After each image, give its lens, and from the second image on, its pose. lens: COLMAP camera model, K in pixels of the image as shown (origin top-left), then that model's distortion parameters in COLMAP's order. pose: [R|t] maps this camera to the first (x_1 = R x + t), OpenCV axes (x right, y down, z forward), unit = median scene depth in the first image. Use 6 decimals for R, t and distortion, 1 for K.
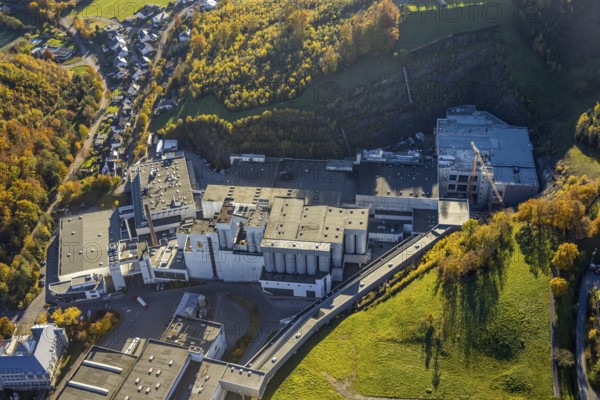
lens RADIAL K [[669.7, 0, 300.0], [0, 669.7, 200.0], [0, 0, 1]] dist [0.003706, -0.002441]
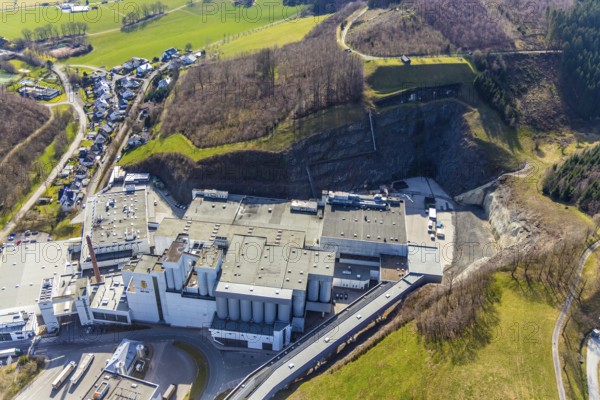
lens RADIAL K [[422.9, 0, 300.0], [0, 422.9, 200.0], [0, 0, 1]] dist [0.007799, -0.001379]
pose [[0.995562, 0.054353, 0.076822, 0.005678], [-0.046175, 0.993453, -0.104493, 0.004996], [-0.081998, 0.100482, 0.991554, 0.415227]]
